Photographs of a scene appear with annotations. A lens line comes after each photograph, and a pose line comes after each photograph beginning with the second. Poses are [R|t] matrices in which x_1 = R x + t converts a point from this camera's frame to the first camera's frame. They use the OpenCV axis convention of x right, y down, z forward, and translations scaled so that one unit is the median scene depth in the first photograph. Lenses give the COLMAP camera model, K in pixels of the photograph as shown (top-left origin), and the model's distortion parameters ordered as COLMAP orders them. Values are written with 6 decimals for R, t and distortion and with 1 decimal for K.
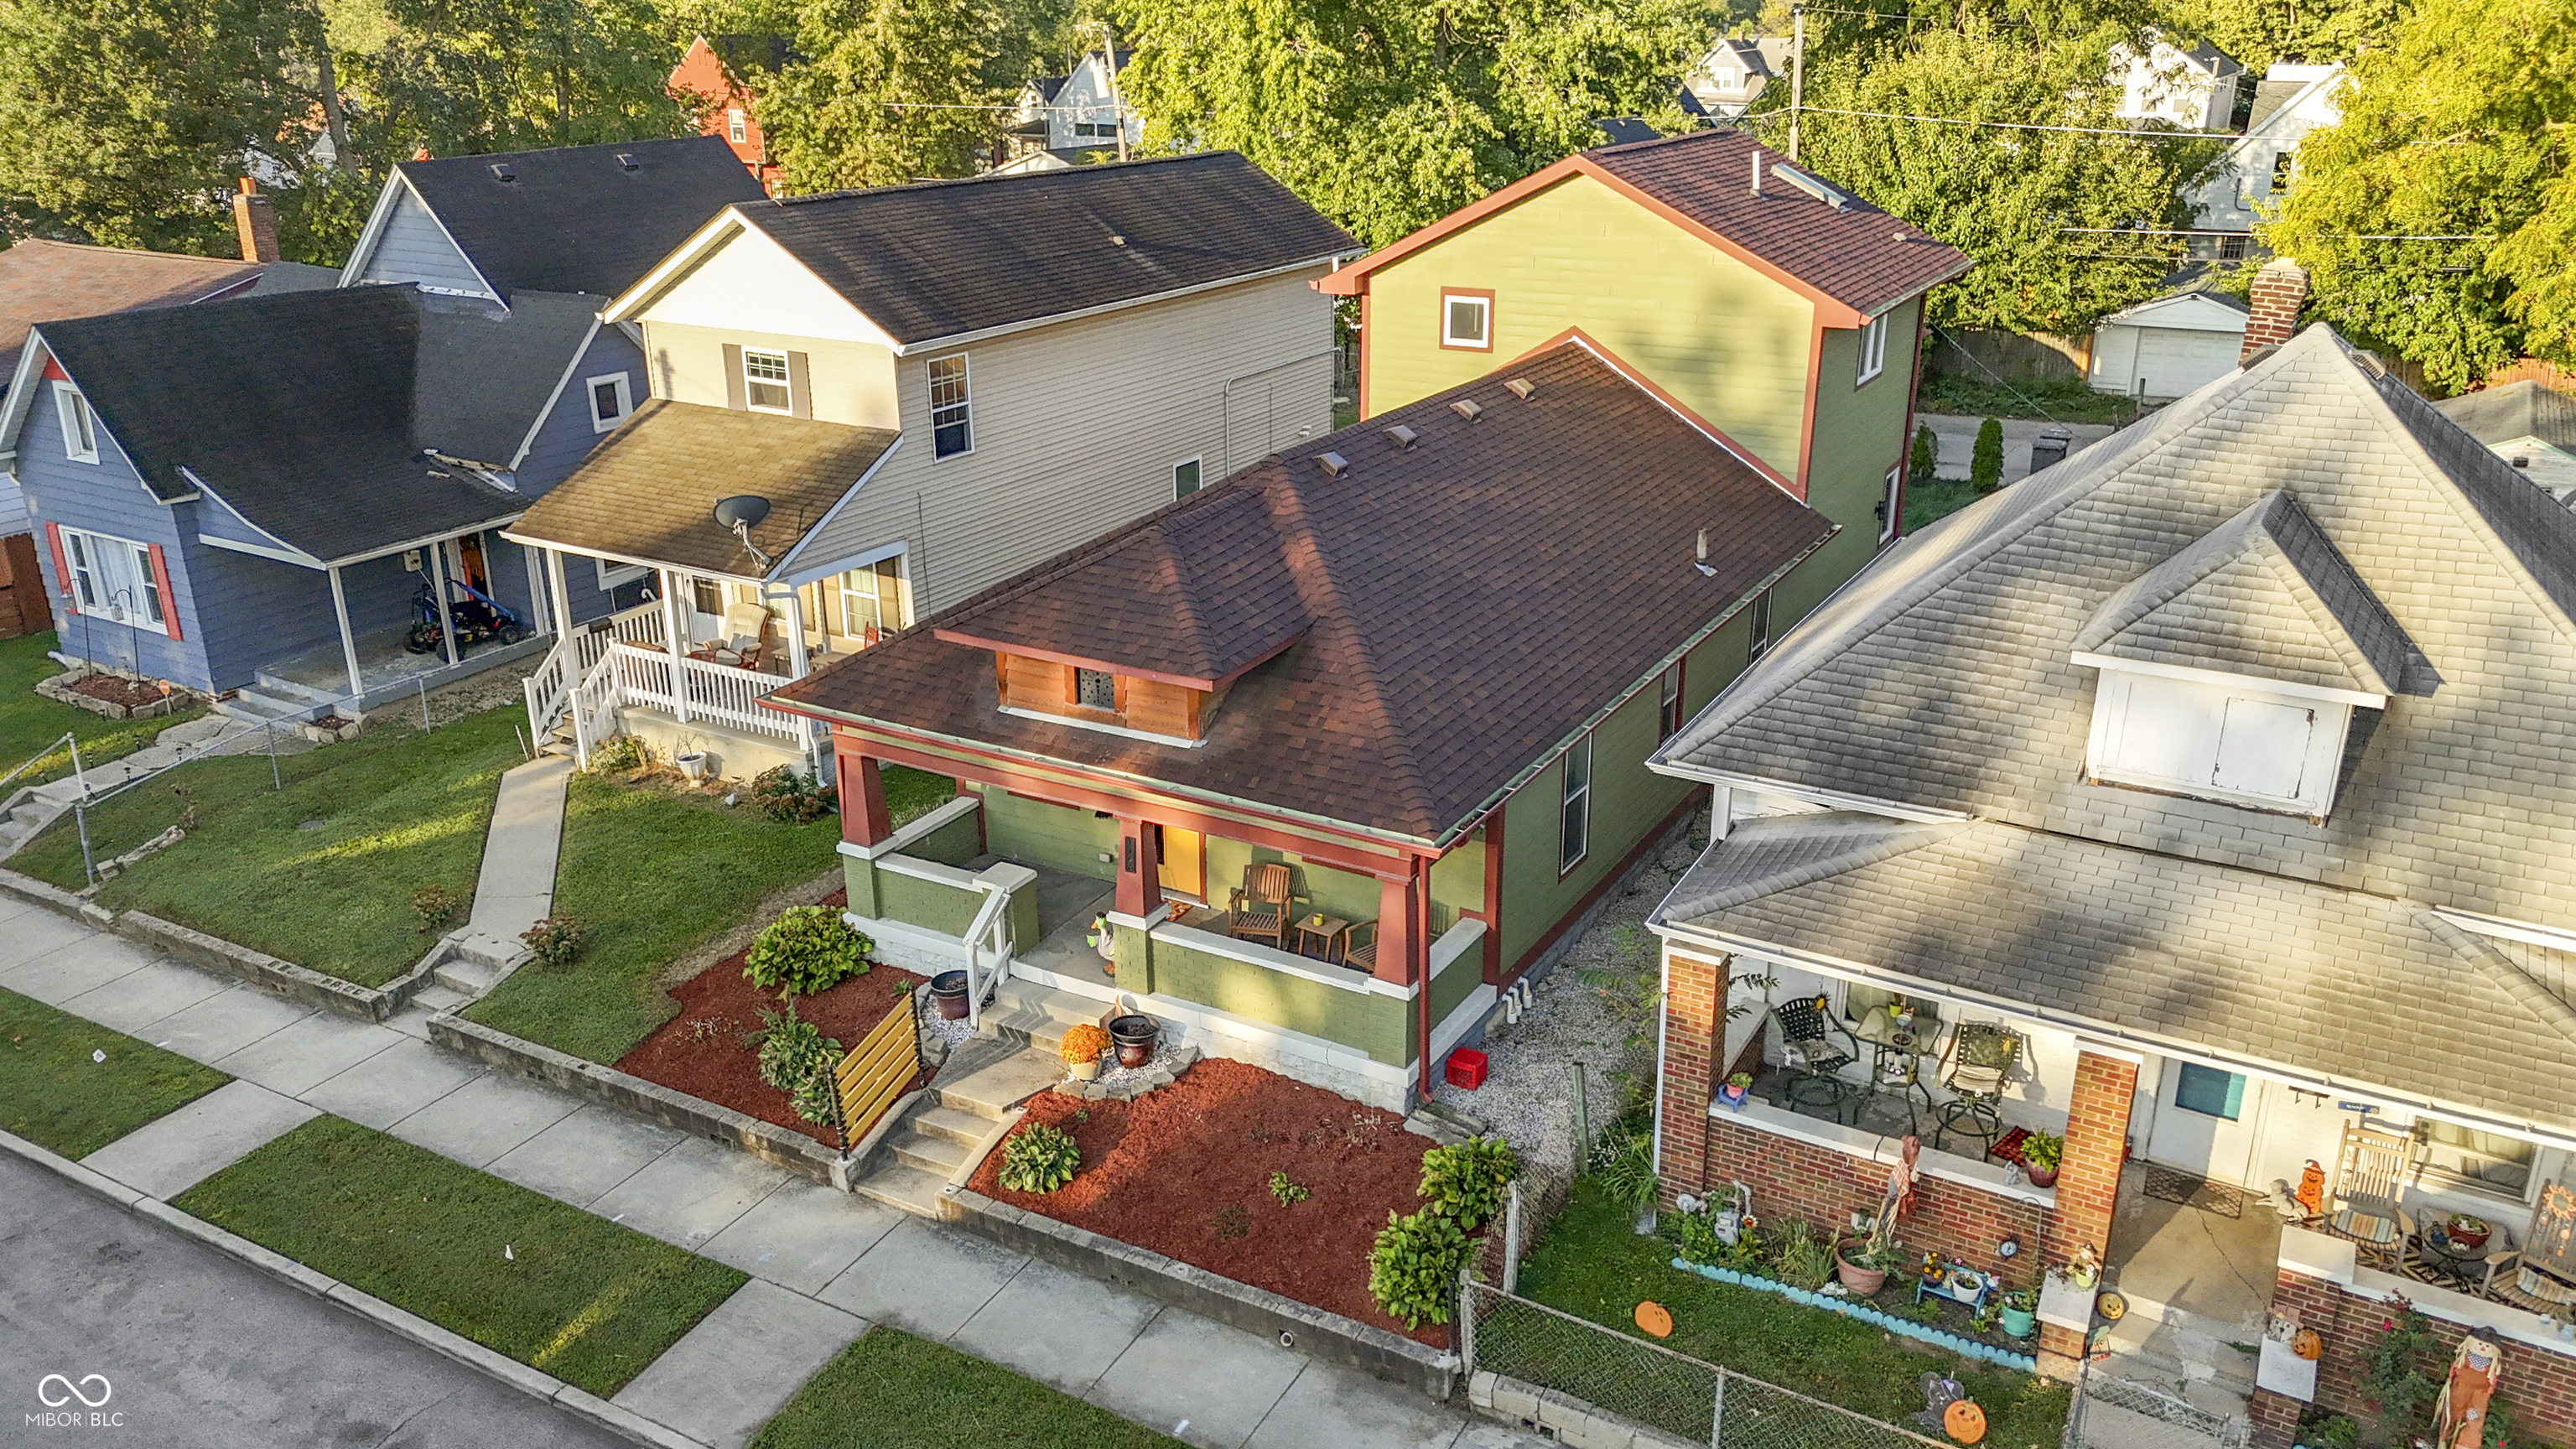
lens RADIAL K [[1896.5, 0, 1287.9], [0, 1896.5, 725.4], [0, 0, 1]] dist [0.062514, -0.013043]
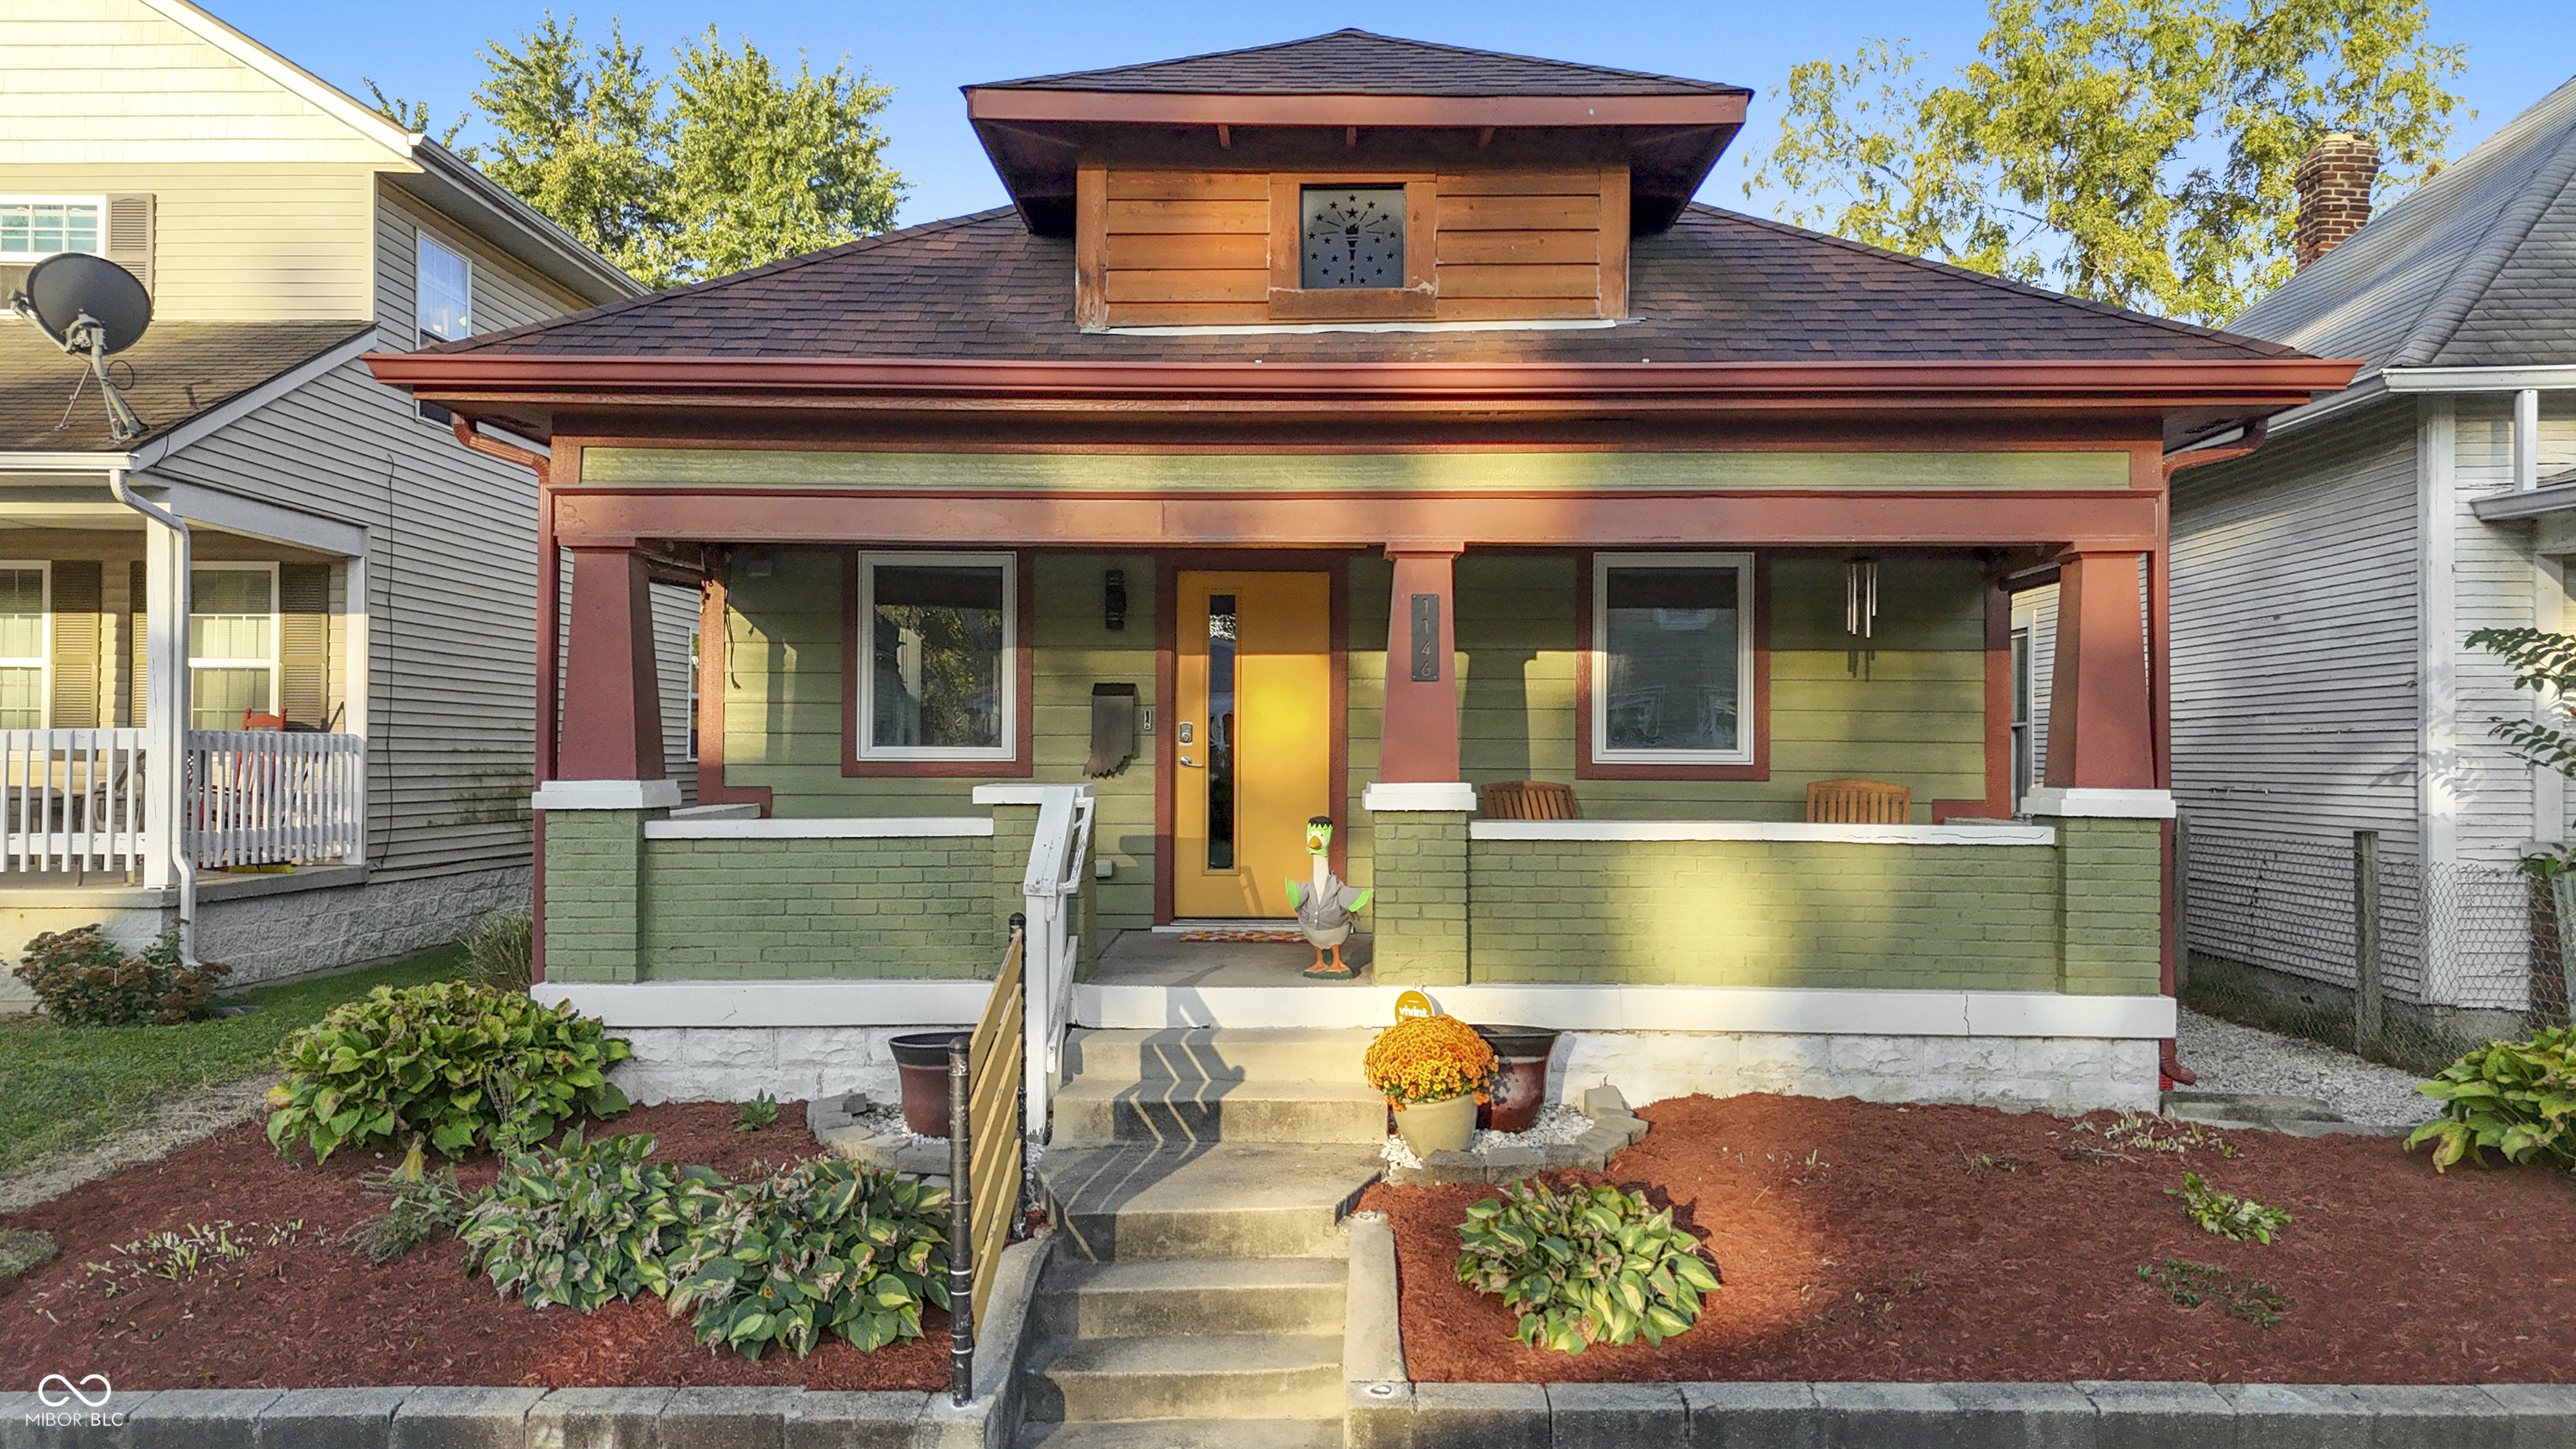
lens RADIAL K [[1896.5, 0, 1294.6], [0, 1896.5, 727.0], [0, 0, 1]] dist [0.062514, -0.013043]
pose [[0.872178, 0.015363, 0.488947, -0.289755], [0.169180, 0.928359, -0.330950, 0.205361], [-0.459003, 0.371367, 0.807095, 0.594167]]
